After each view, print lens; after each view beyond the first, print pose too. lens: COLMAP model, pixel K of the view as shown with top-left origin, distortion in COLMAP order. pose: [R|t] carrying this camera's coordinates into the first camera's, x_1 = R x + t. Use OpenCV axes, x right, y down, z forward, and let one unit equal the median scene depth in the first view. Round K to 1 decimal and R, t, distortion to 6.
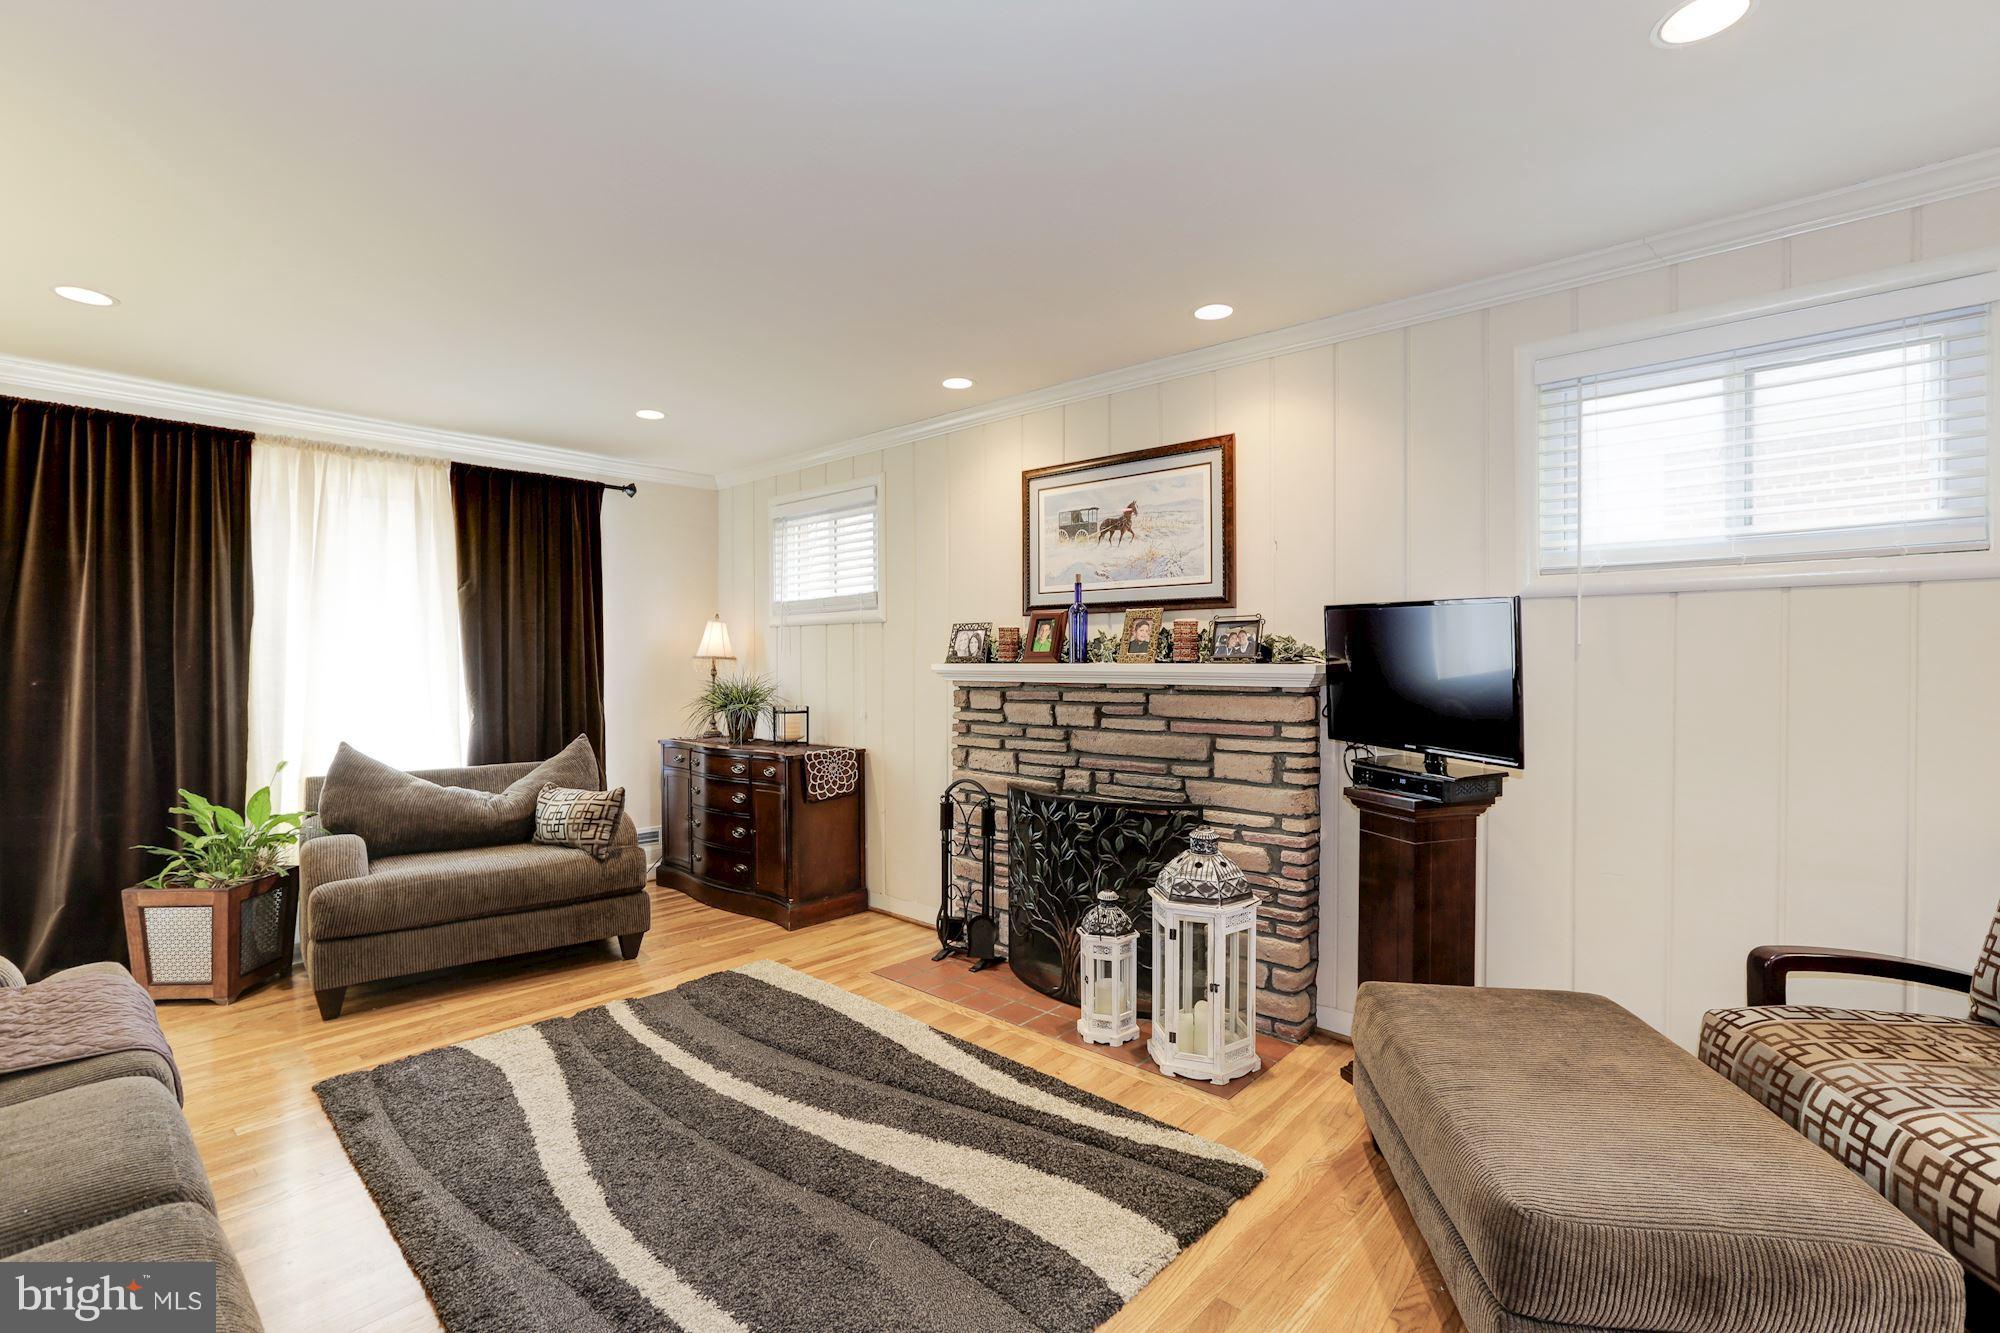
lens RADIAL K [[900.8, 0, 977.4], [0, 900.8, 661.1], [0, 0, 1]] dist [-0.034494, 0.020140]
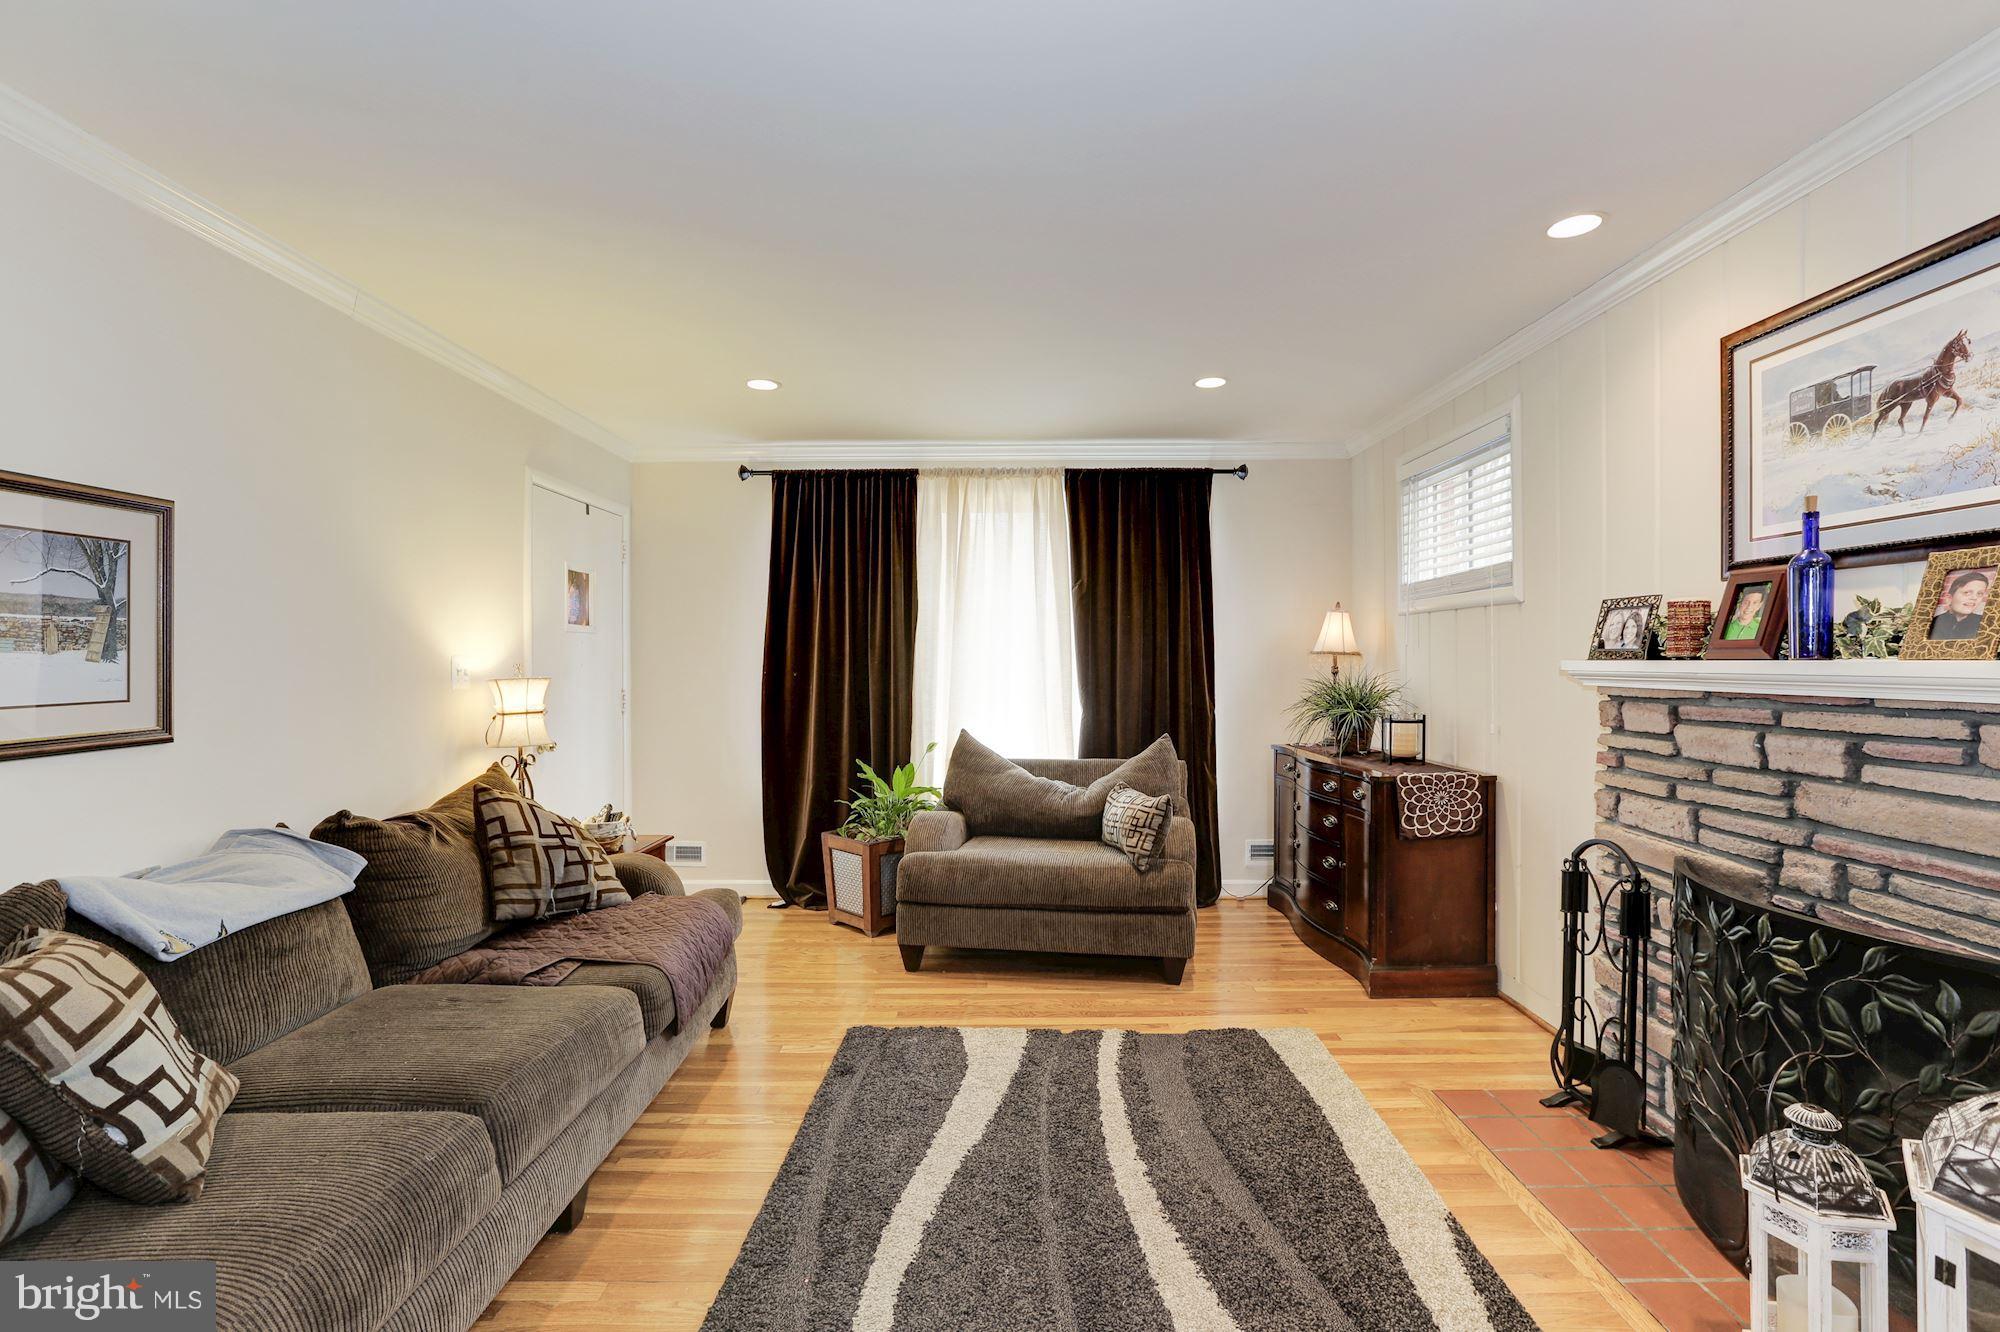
lens RADIAL K [[900.8, 0, 977.4], [0, 900.8, 660.6], [0, 0, 1]] dist [-0.034494, 0.020140]
pose [[0.680042, 0.000596, -0.733173, 0.153154], [0.002123, 0.999994, 0.002783, 0.000428], [0.733170, -0.003449, 0.680037, 0.247294]]
